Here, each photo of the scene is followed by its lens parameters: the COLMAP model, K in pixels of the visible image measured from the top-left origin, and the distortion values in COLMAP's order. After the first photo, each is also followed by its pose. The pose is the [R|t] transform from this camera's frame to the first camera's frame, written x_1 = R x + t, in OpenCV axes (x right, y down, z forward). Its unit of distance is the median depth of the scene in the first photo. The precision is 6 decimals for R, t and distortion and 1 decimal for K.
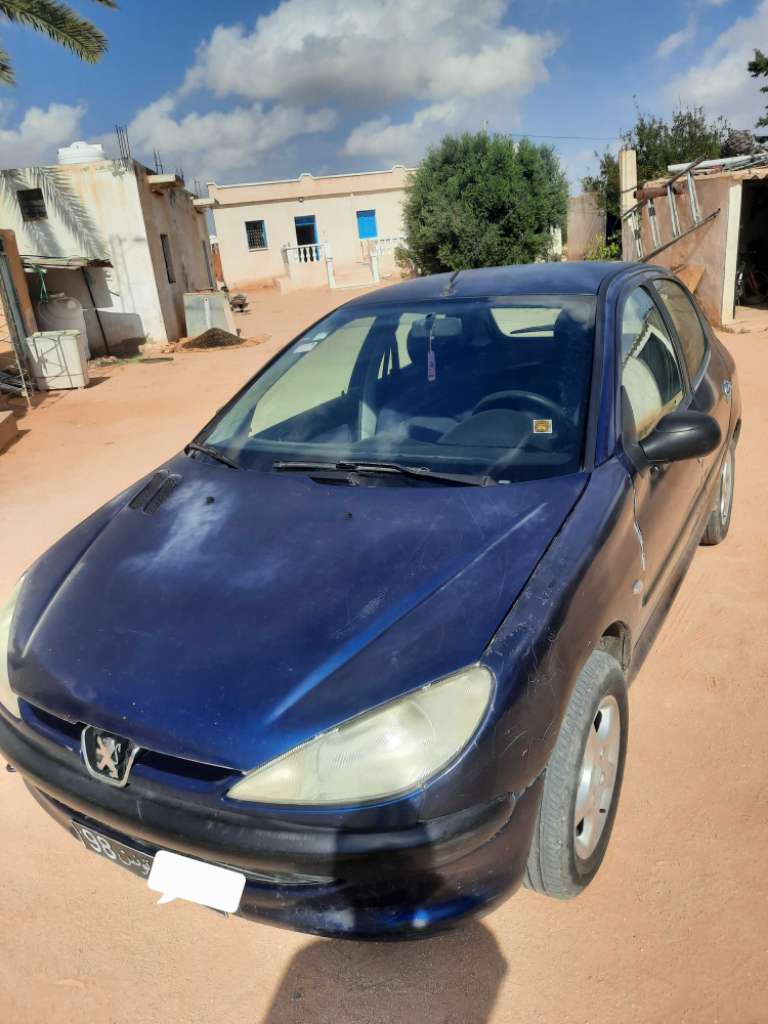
lens RADIAL K [[751.3, 0, 385.5], [0, 751.3, 530.6], [0, 0, 1]] dist [0.002608, 0.000478]
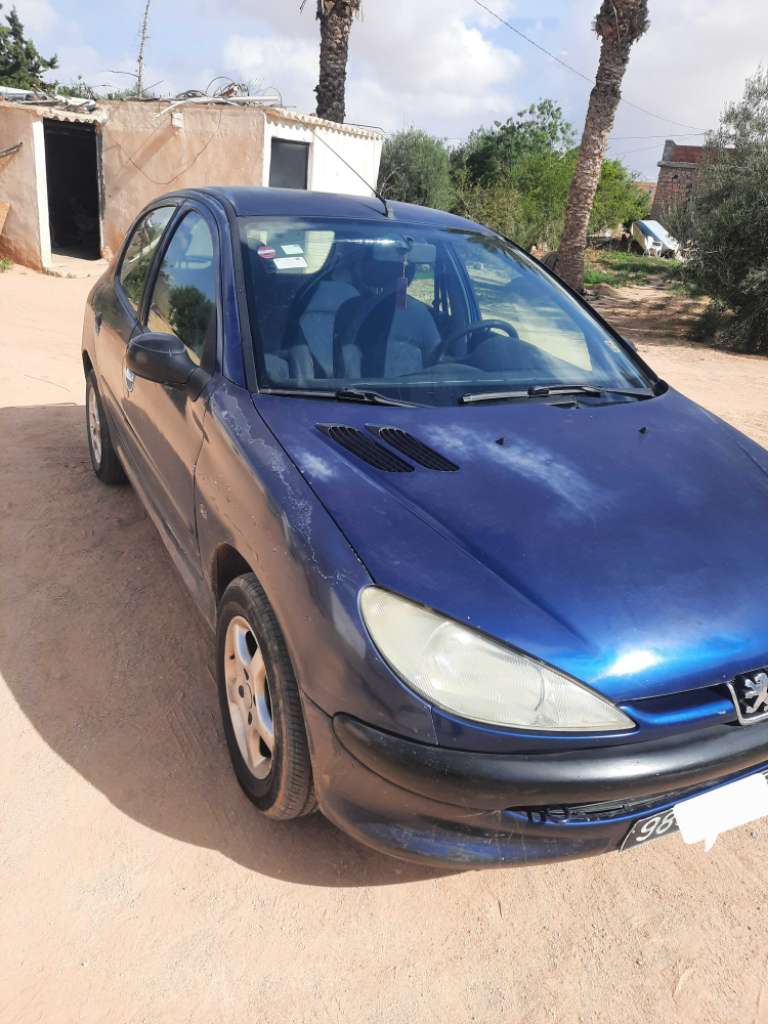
lens RADIAL K [[762.2, 0, 384.0], [0, 762.2, 512.0], [0, 0, 1]] dist [-0.000837, 0.008444]
pose [[0.509896, -0.195111, 0.837817, -0.120224], [0.165328, 0.978009, 0.127140, -0.010875], [-0.844199, 0.073687, 0.530940, 0.076415]]
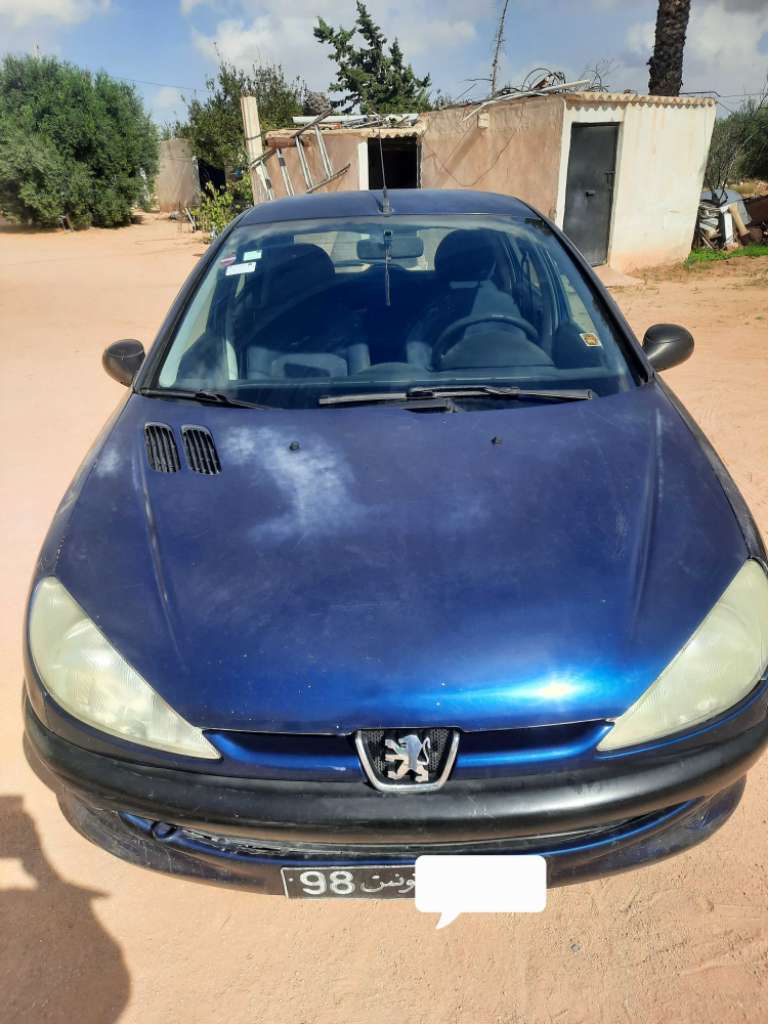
lens RADIAL K [[750.1, 0, 380.7], [0, 750.1, 524.2], [0, 0, 1]] dist [-0.003789, 0.002683]
pose [[0.855774, -0.152822, 0.494264, -0.065752], [0.129572, 0.988239, 0.081212, -0.001278], [-0.500861, -0.005456, 0.865510, 0.028682]]
